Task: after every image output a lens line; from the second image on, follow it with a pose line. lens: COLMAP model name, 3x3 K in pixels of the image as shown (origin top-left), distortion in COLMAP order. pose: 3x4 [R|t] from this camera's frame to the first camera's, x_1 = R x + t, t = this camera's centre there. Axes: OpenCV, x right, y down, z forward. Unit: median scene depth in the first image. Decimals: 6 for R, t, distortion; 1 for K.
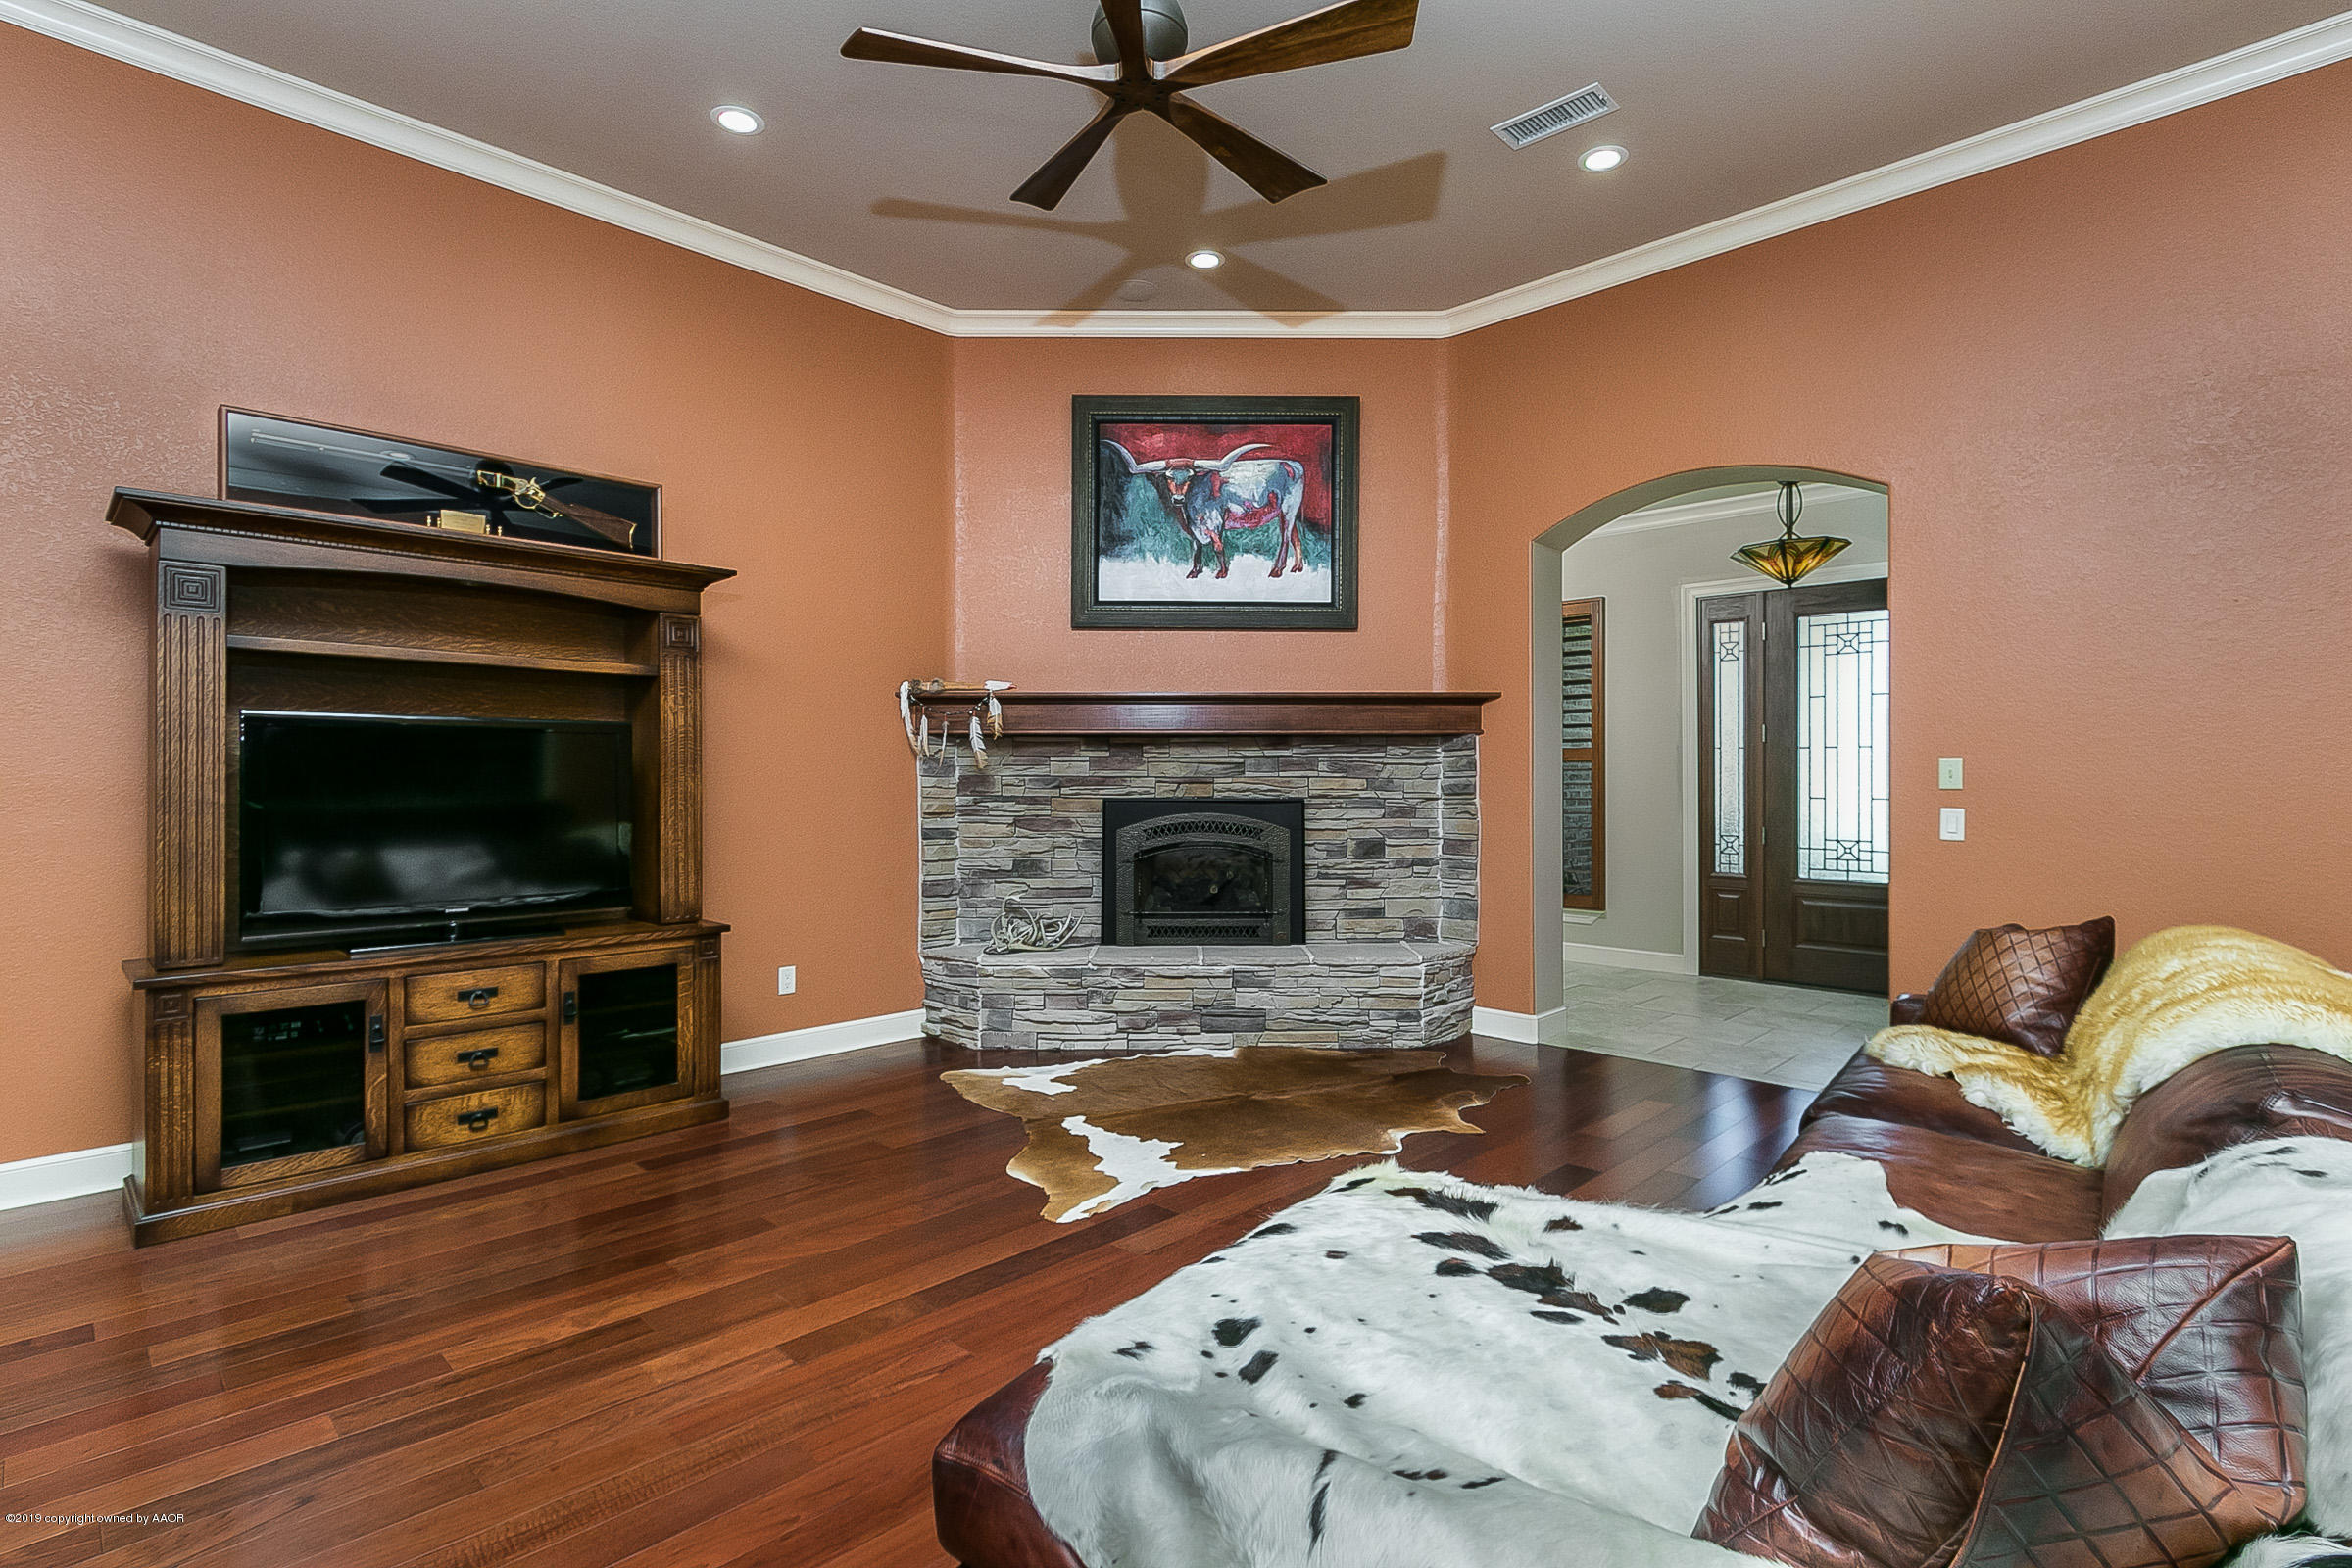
lens RADIAL K [[1137.1, 0, 1240.9], [0, 1137.1, 779.5], [0, 0, 1]] dist [-0.004349, -0.000027]
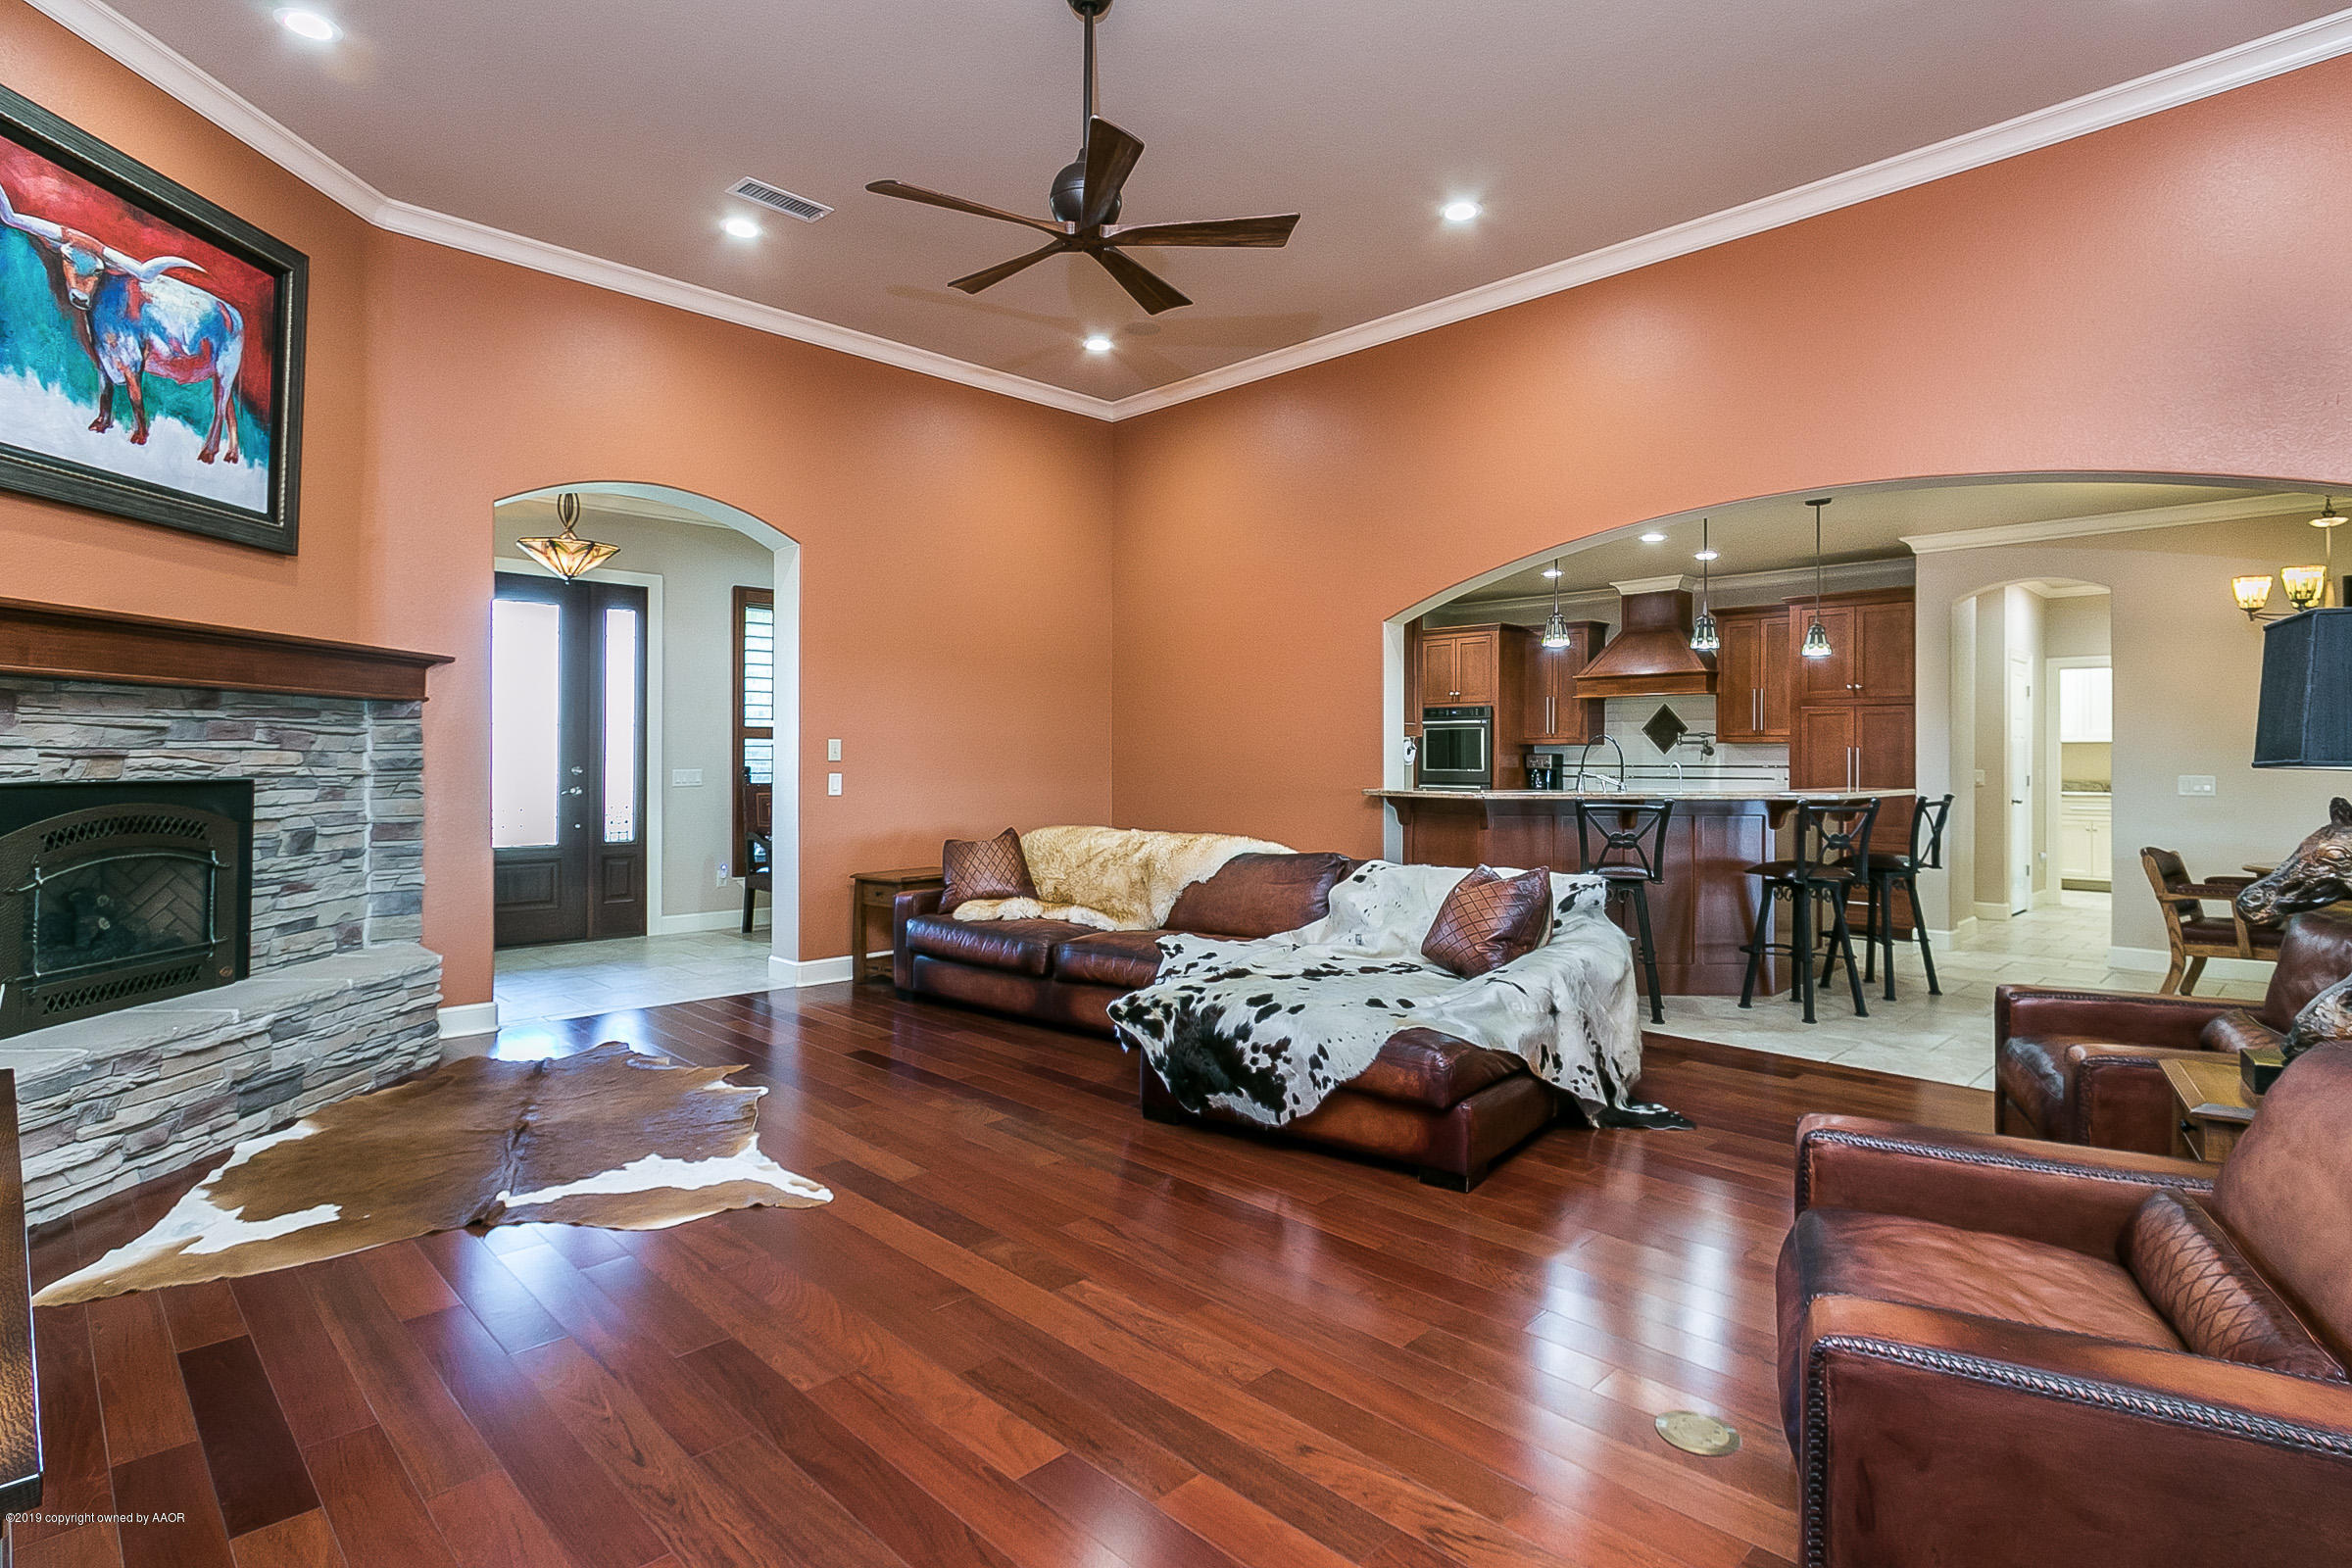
lens RADIAL K [[1156.0, 0, 1178.0], [0, 1156.0, 762.7], [0, 0, 1]] dist [0.001515, -0.000020]
pose [[0.042971, -0.005562, 0.999061, -0.657982], [-0.002773, 0.999980, 0.005686, 0.000774], [-0.999072, -0.003015, 0.042955, 0.374296]]
